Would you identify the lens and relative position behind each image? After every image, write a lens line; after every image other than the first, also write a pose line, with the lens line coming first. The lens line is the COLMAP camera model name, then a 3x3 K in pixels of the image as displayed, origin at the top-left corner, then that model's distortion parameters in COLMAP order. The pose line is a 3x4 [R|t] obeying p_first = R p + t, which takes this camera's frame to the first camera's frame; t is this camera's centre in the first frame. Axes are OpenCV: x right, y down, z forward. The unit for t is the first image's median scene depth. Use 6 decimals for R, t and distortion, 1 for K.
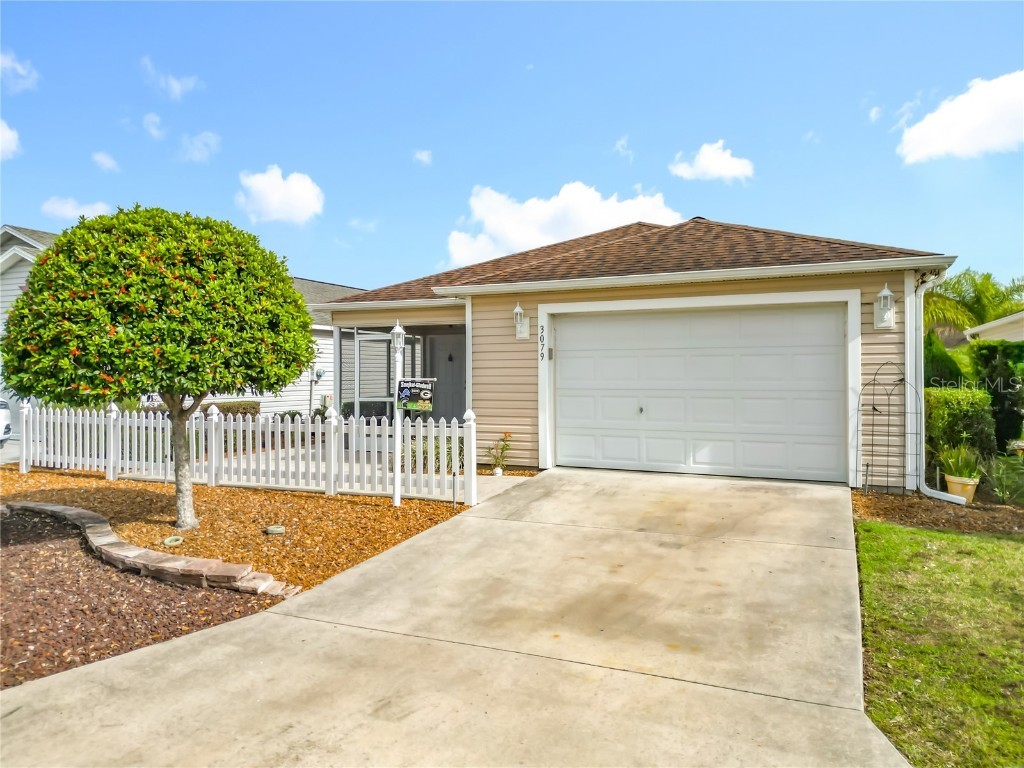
lens RADIAL K [[738.8, 0, 500.5], [0, 738.8, 373.0], [0, 0, 1]] dist [0.083837, -0.092076]
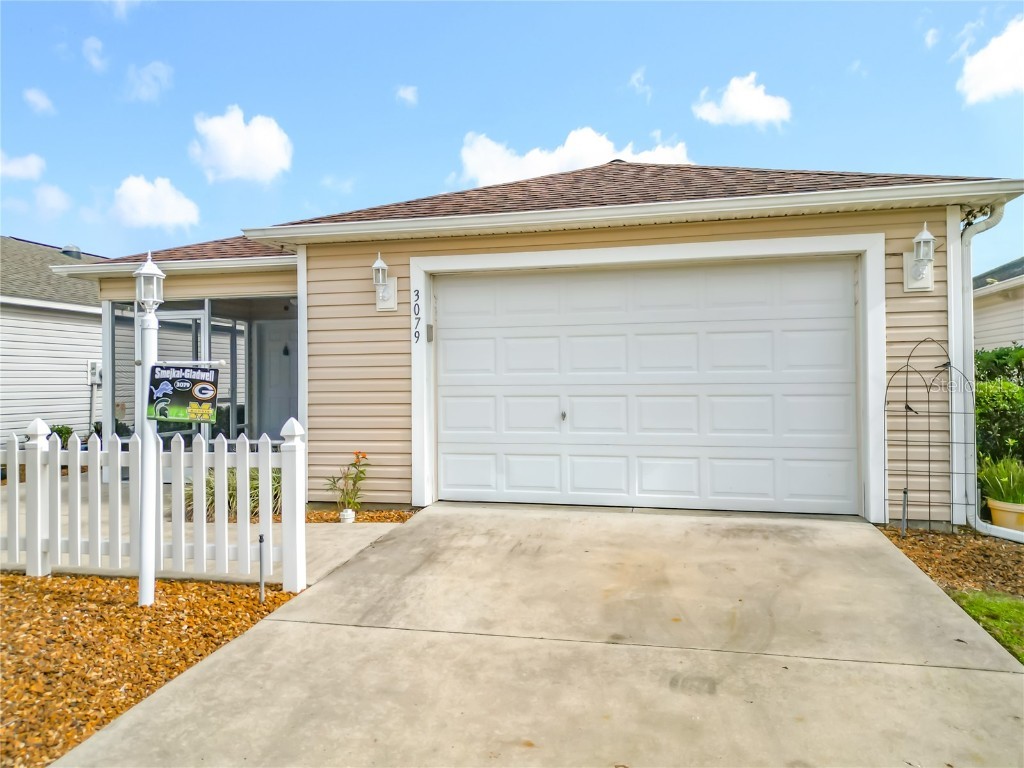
lens RADIAL K [[738.8, 0, 500.5], [0, 738.8, 373.0], [0, 0, 1]] dist [0.083837, -0.092076]
pose [[0.982134, -0.004418, 0.188131, 0.006357], [0.006522, 0.999923, -0.010567, 0.020870], [-0.188070, 0.011605, 0.982087, 0.396005]]
